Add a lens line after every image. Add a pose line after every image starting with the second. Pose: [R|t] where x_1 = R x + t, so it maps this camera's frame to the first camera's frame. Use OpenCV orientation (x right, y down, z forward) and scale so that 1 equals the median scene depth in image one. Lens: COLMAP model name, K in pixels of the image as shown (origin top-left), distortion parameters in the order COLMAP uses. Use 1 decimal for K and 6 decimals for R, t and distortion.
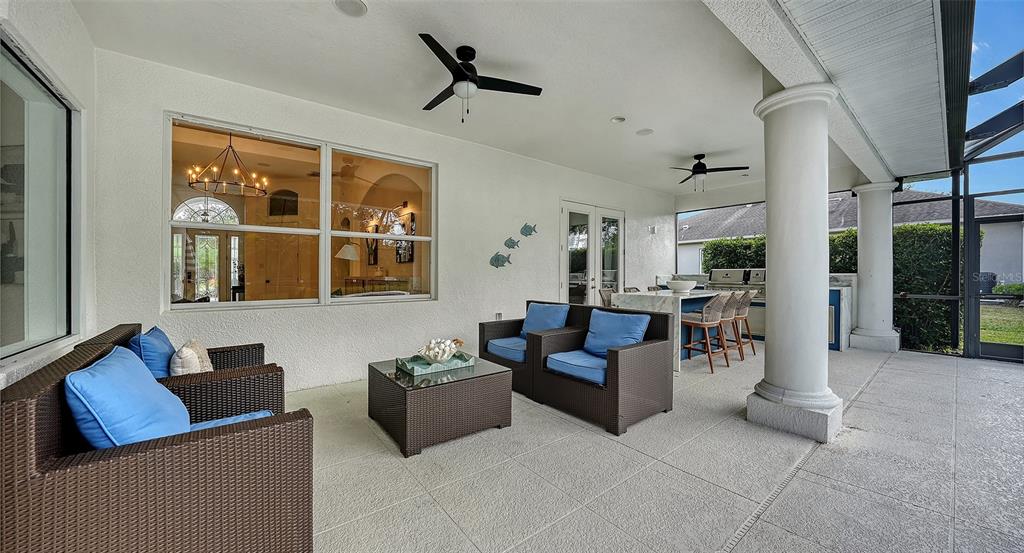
lens RADIAL K [[356.5, 0, 508.6], [0, 356.5, 274.9], [0, 0, 1]] dist [-0.000179, -0.000017]
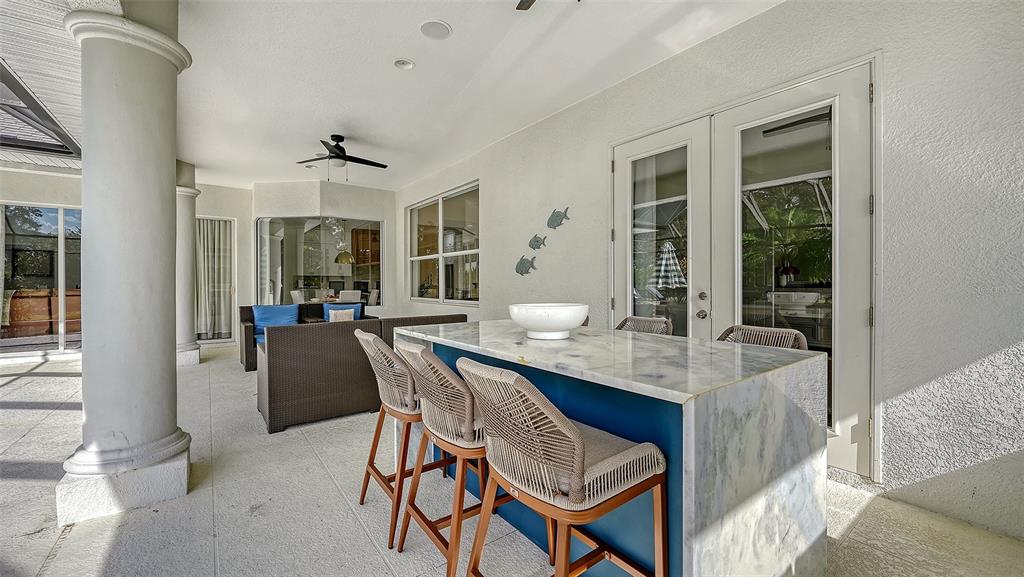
lens RADIAL K [[407.3, 0, 512.0], [0, 407.3, 284.5], [0, 0, 1]] dist [-0.000089, -0.000009]
pose [[-0.013530, 0.001967, -0.999907, 0.868423], [-0.000817, 0.999998, 0.001978, -0.001002], [0.999908, 0.000843, -0.013528, 0.957153]]
